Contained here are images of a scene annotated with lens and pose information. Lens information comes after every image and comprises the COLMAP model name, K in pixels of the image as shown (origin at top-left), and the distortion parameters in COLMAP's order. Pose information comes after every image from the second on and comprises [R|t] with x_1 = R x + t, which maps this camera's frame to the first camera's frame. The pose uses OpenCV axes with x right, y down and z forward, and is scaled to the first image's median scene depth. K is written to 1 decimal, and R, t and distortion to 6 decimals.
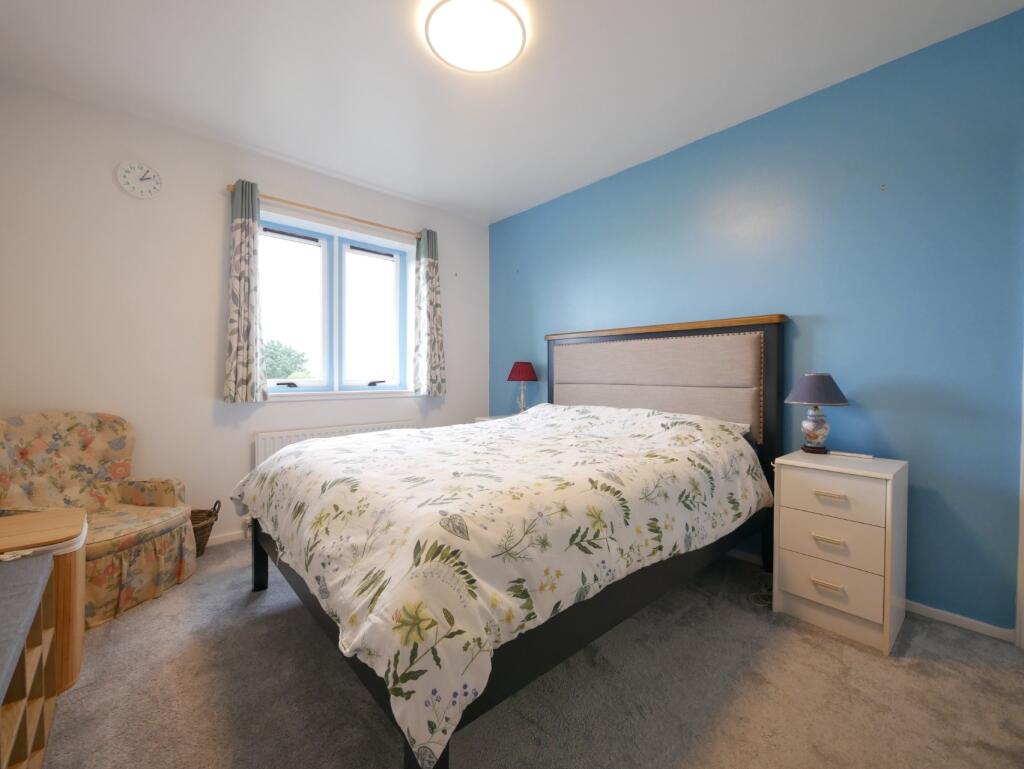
lens RADIAL K [[421.5, 0, 518.8], [0, 421.5, 379.9], [0, 0, 1]] dist [-0.000195, -0.000025]
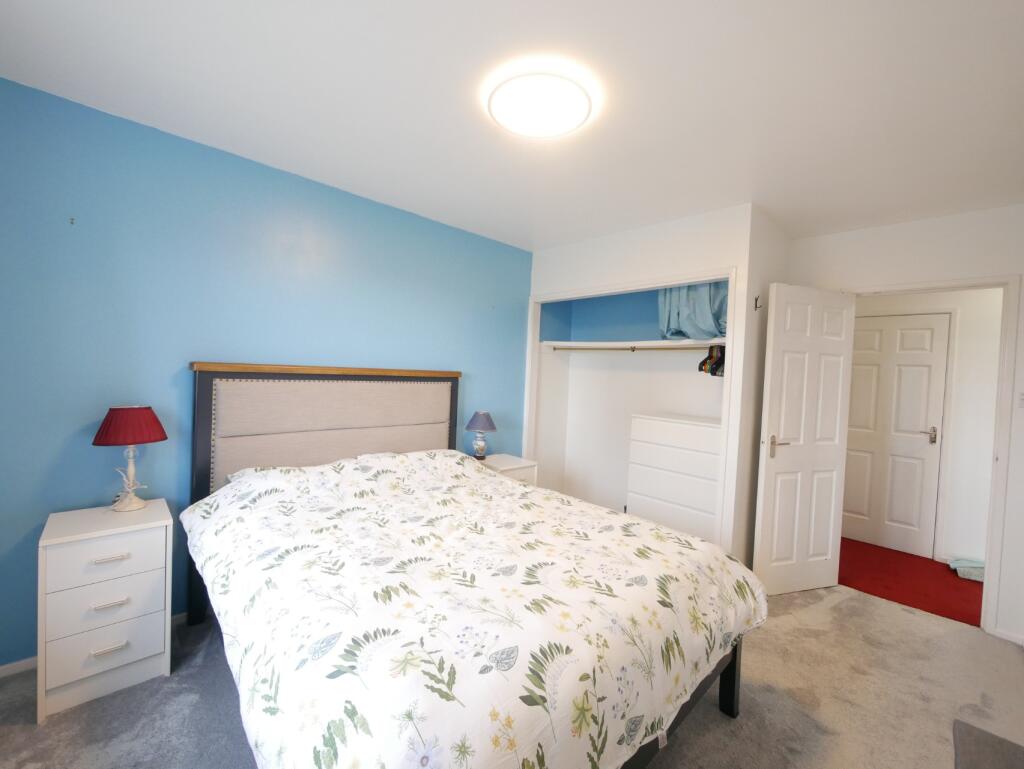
lens RADIAL K [[421.5, 0, 518.8], [0, 421.5, 379.9], [0, 0, 1]] dist [-0.000195, -0.000025]
pose [[-0.035411, -0.020052, 0.999172, -0.925353], [-0.030344, 0.999359, 0.018980, -0.172832], [-0.998912, -0.029647, -0.035997, 0.916937]]
